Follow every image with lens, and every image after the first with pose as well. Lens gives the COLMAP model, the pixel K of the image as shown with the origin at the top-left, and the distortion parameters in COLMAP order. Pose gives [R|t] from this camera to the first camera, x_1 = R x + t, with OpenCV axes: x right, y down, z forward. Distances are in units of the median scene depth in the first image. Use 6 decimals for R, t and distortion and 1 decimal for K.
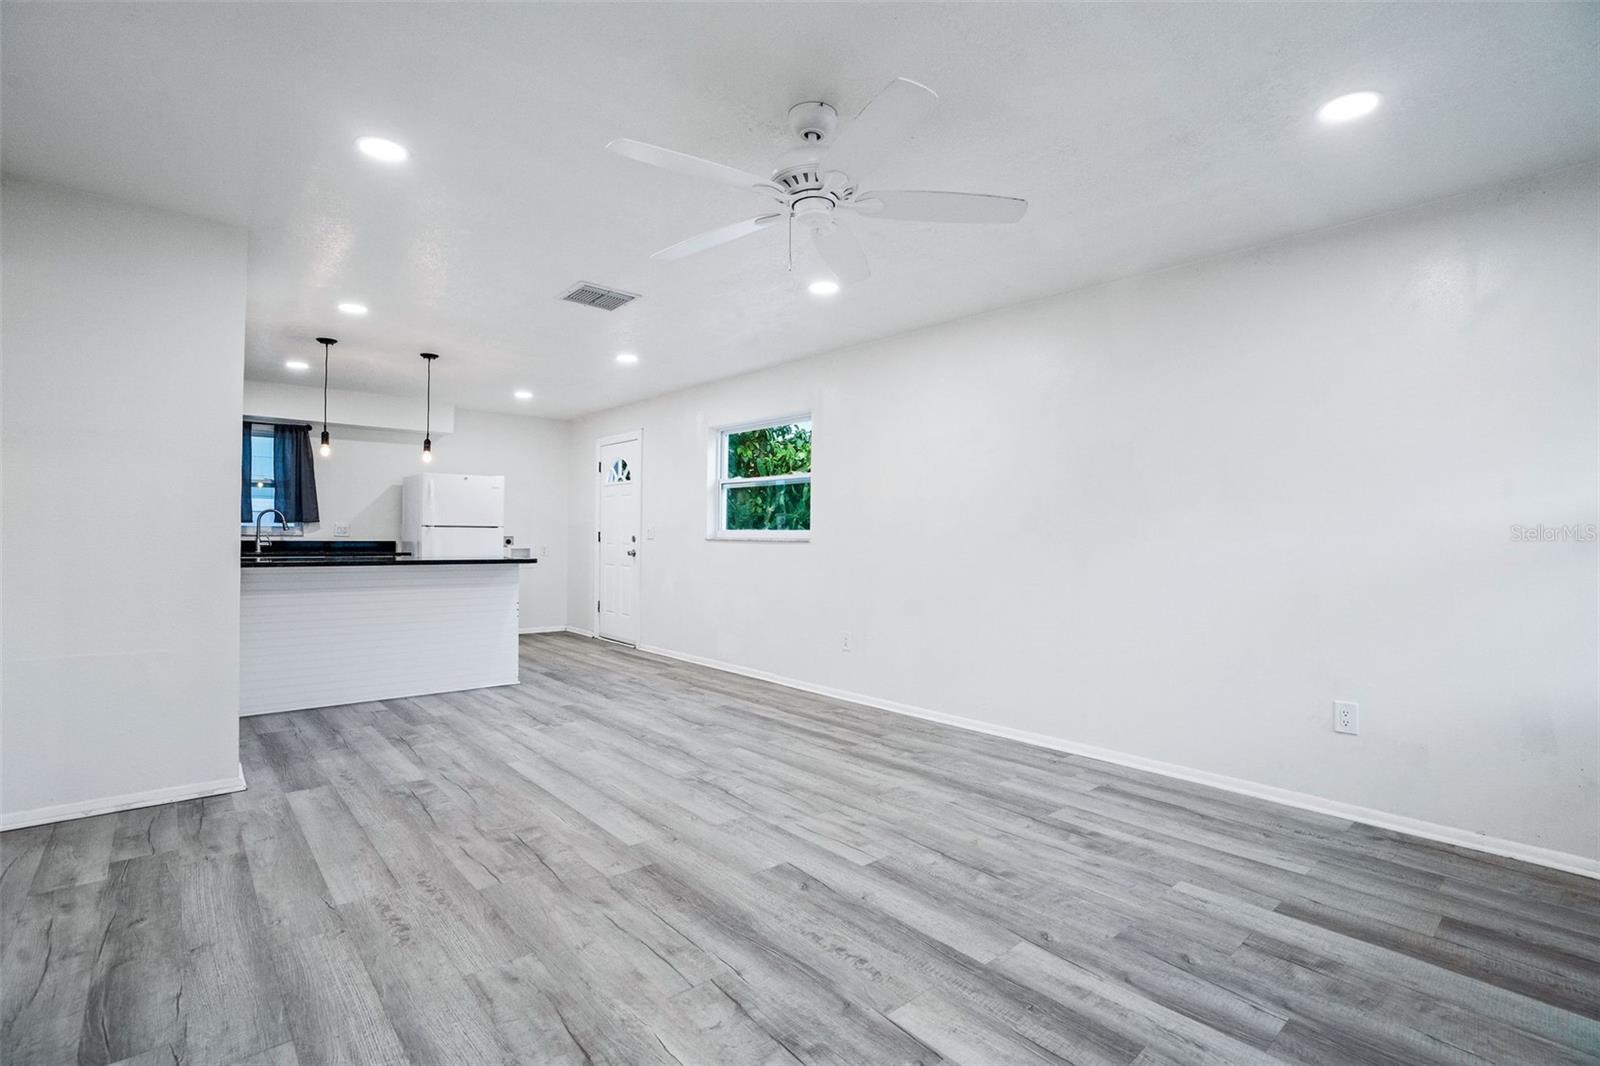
lens RADIAL K [[739.2, 0, 796.4], [0, 739.2, 534.0], [0, 0, 1]] dist [-0.069126, 0.029010]
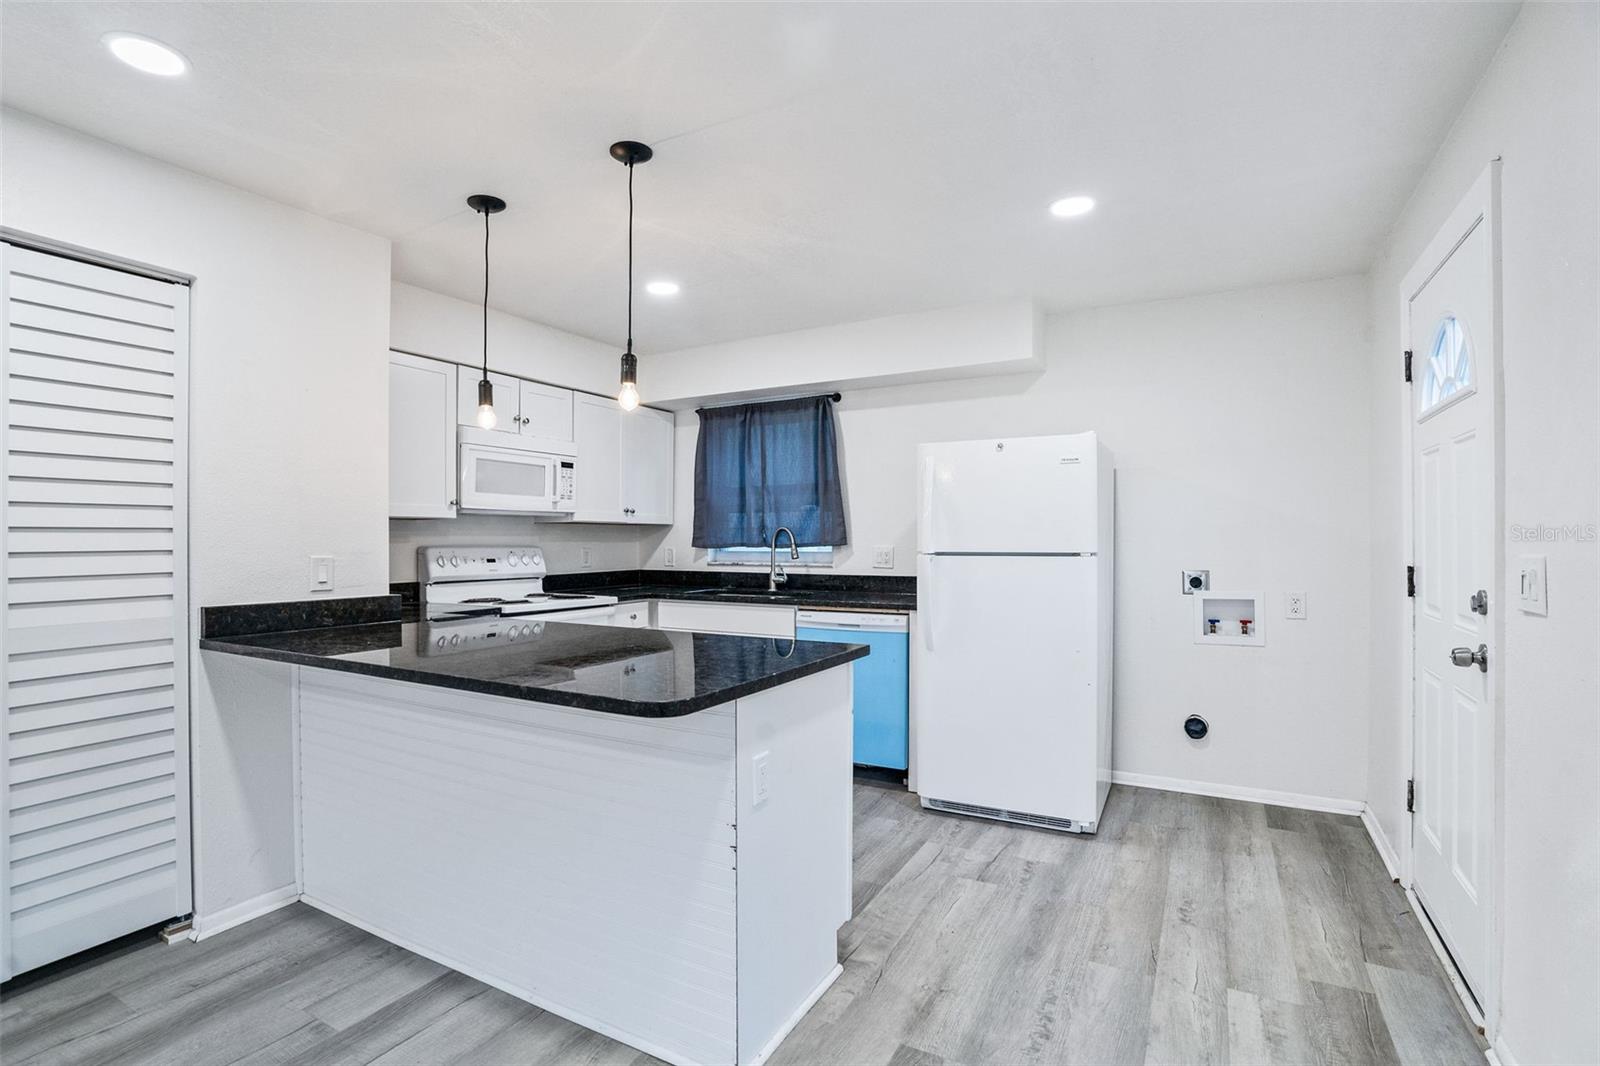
lens RADIAL K [[751.9, 0, 796.3], [0, 751.9, 537.9], [0, 0, 1]] dist [-0.045893, 0.014889]
pose [[0.335705, -0.012158, -0.941889, -0.156228], [0.010627, 0.999902, -0.009119, -0.041181], [0.941907, -0.006948, 0.335802, 1.763353]]
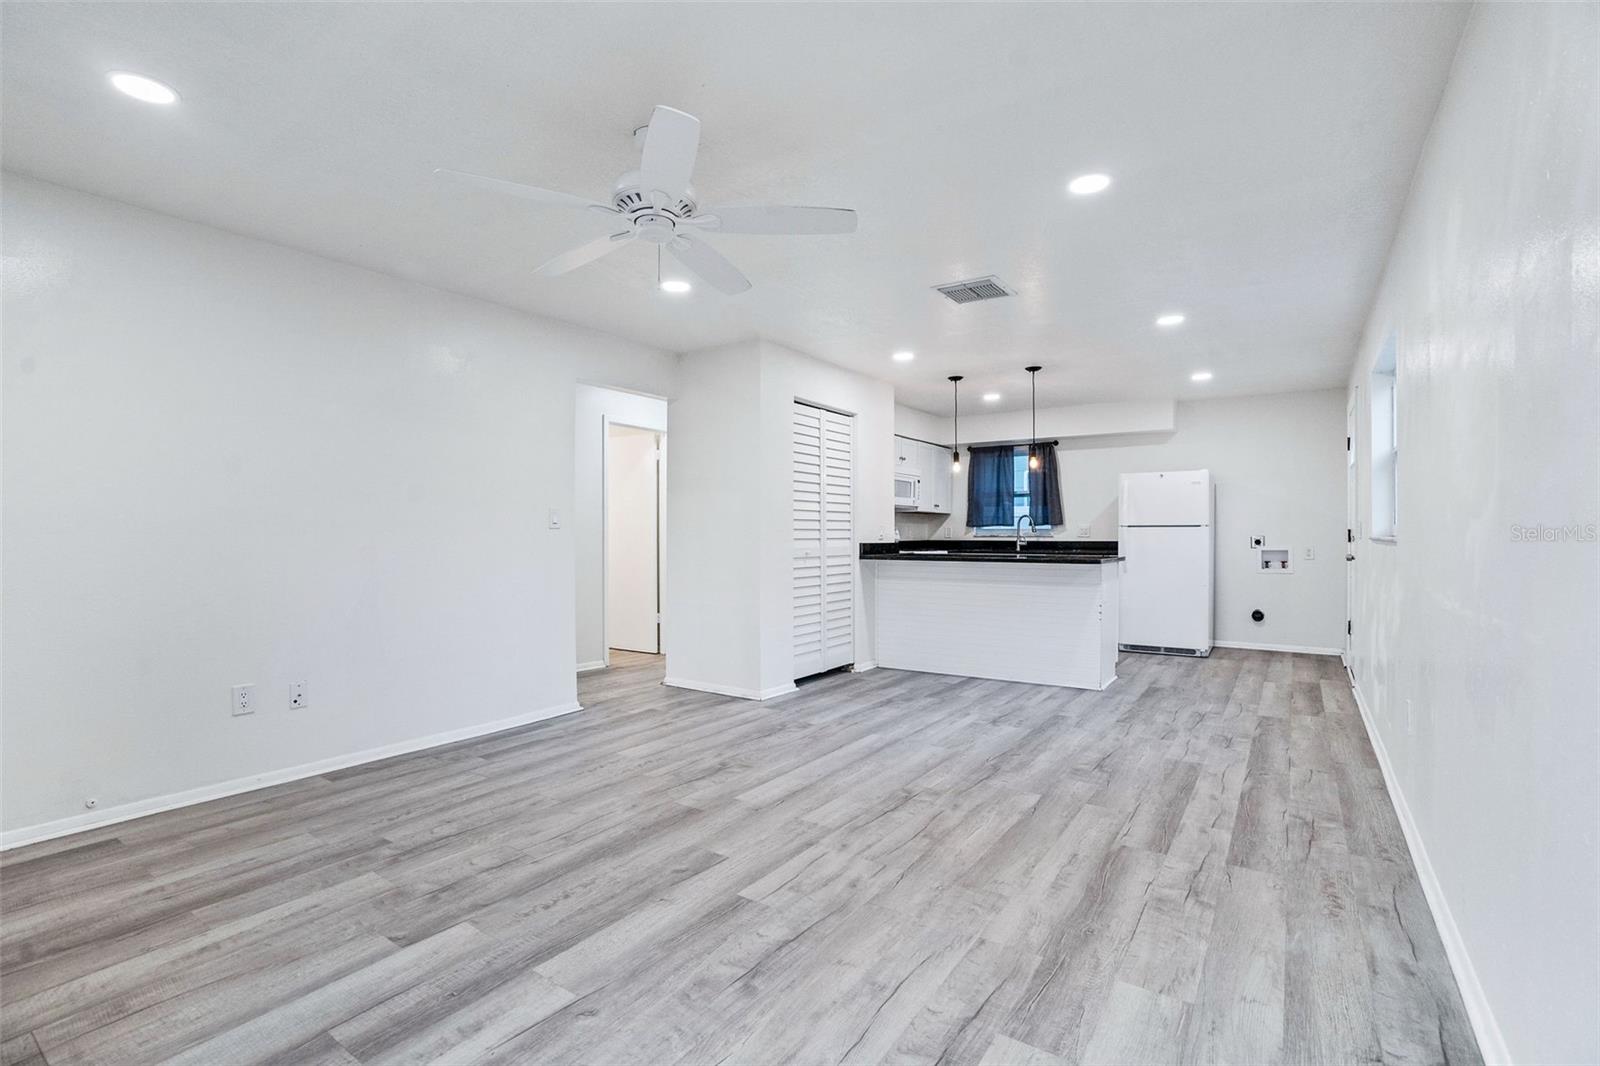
lens RADIAL K [[739.2, 0, 796.4], [0, 739.2, 534.0], [0, 0, 1]] dist [-0.069126, 0.029010]
pose [[0.245155, -0.008815, -0.969444, 0.854020], [0.007462, 0.999946, -0.007205, 0.008758], [0.969455, -0.005468, 0.245207, 0.728233]]
